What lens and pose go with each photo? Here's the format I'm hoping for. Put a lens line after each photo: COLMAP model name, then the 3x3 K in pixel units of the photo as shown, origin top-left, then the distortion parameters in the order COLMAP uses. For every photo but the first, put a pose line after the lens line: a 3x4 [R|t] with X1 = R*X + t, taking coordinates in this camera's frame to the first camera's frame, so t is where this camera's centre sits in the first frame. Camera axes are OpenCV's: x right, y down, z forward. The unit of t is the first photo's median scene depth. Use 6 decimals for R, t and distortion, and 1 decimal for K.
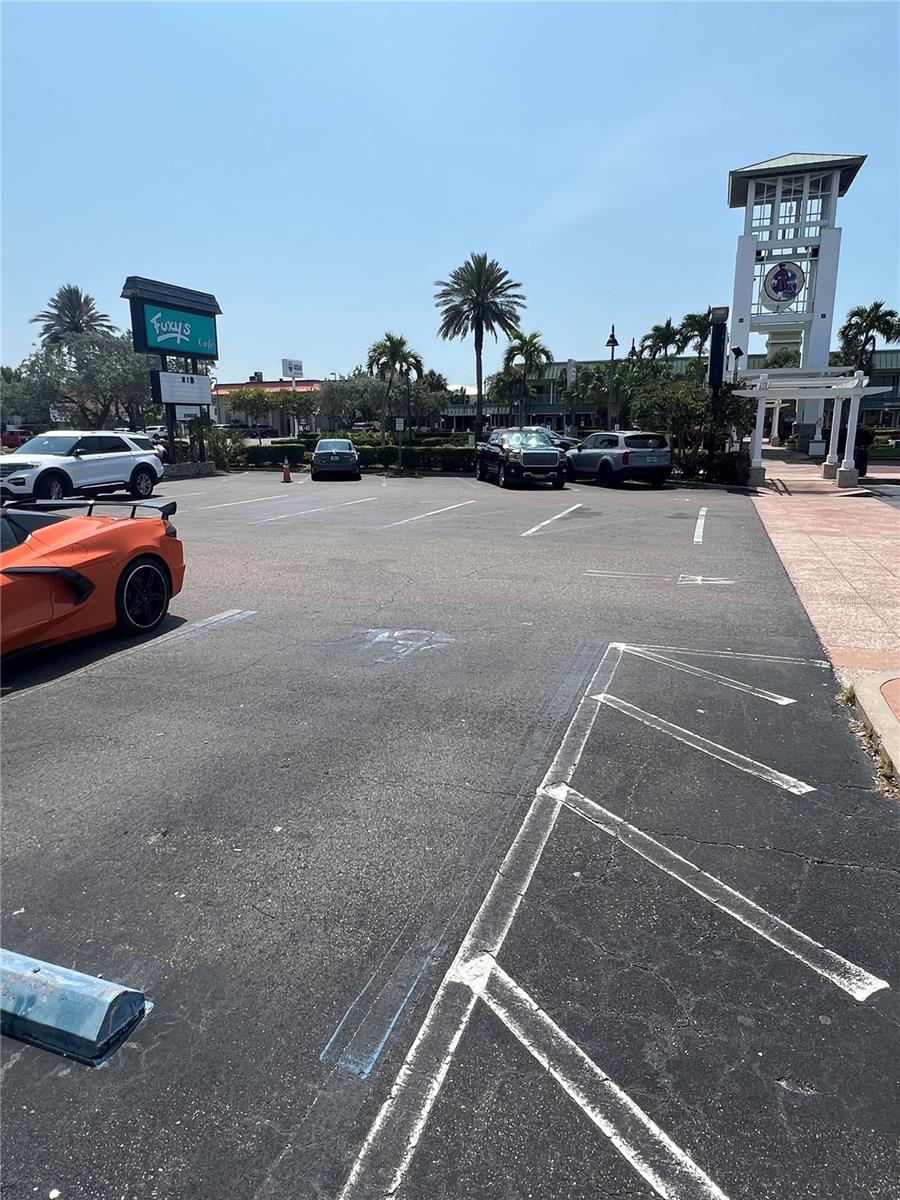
lens RADIAL K [[735.2, 0, 450.0], [0, 735.2, 600.0], [0, 0, 1]] dist [-0.001279, -0.000767]
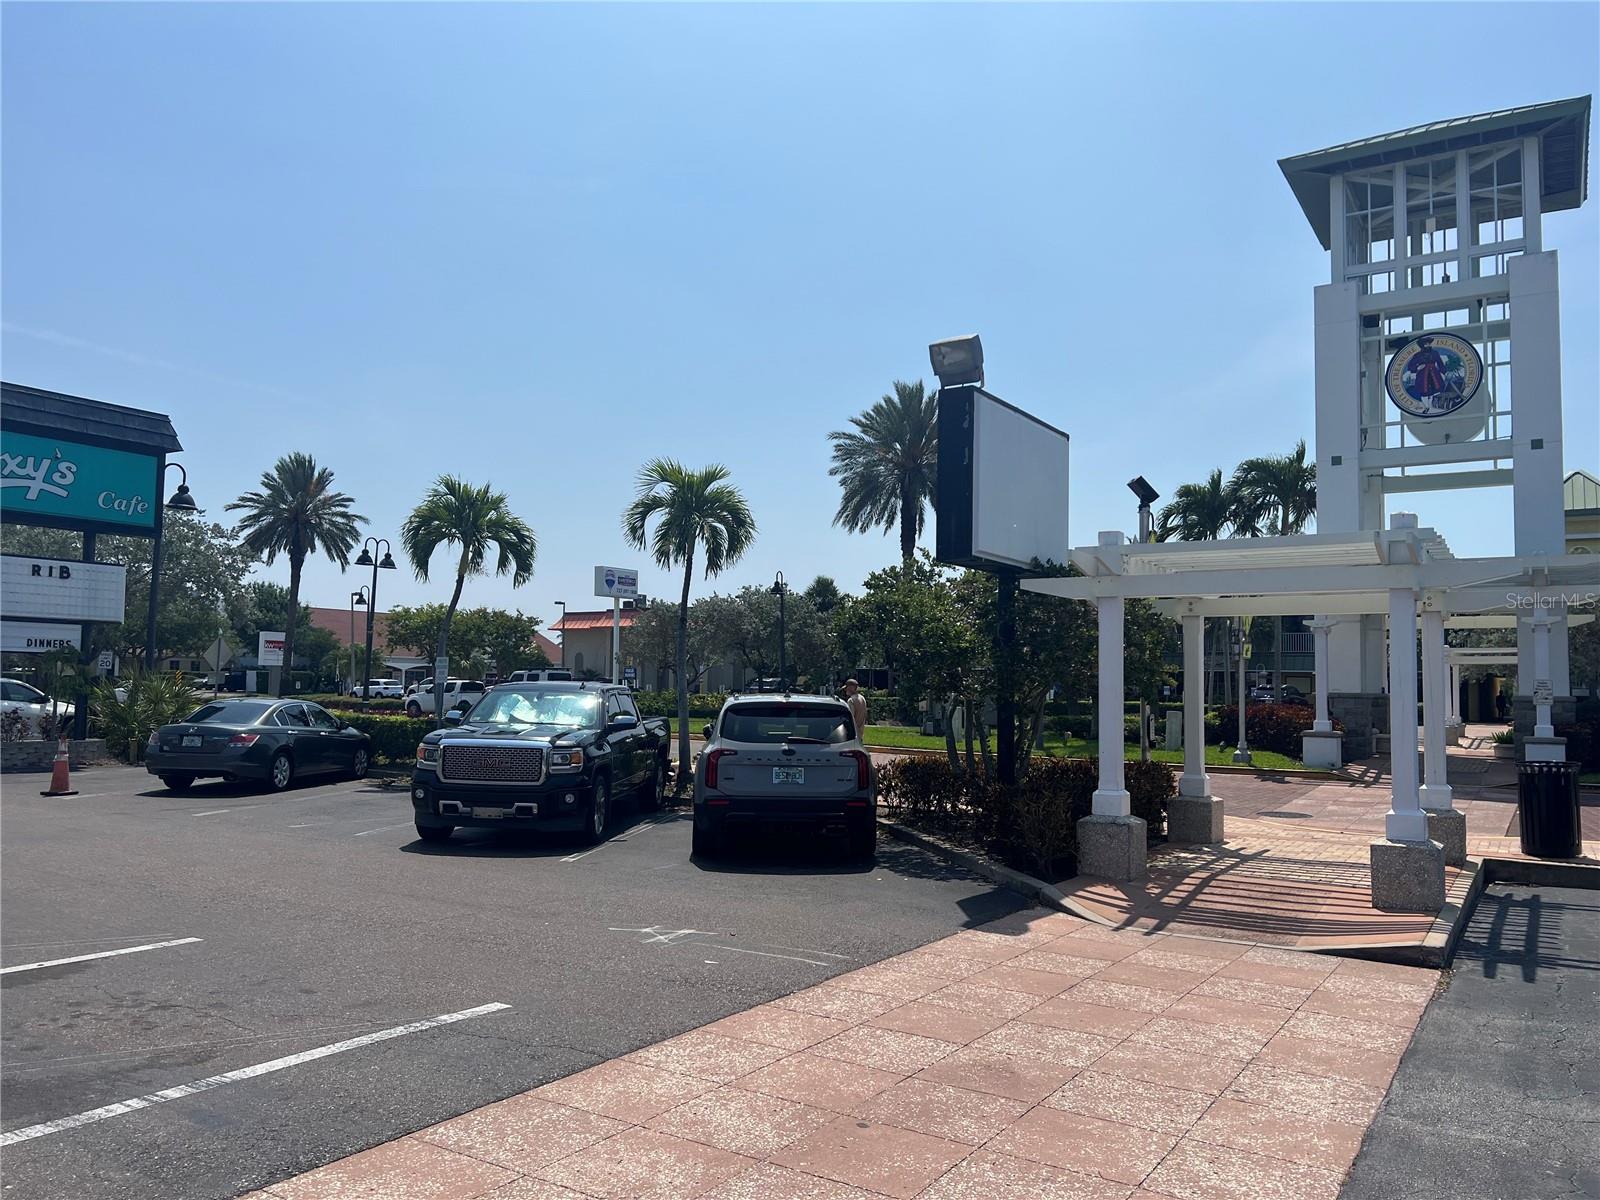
lens RADIAL K [[1215.8, 0, 800.6], [0, 1215.8, 599.5], [0, 0, 1]] dist [0.071408, -0.082912]
pose [[0.977254, 0.009478, -0.211861, 0.250316], [-0.073058, 0.952897, -0.294364, -0.067069], [0.199092, 0.303147, 0.931914, 0.294148]]
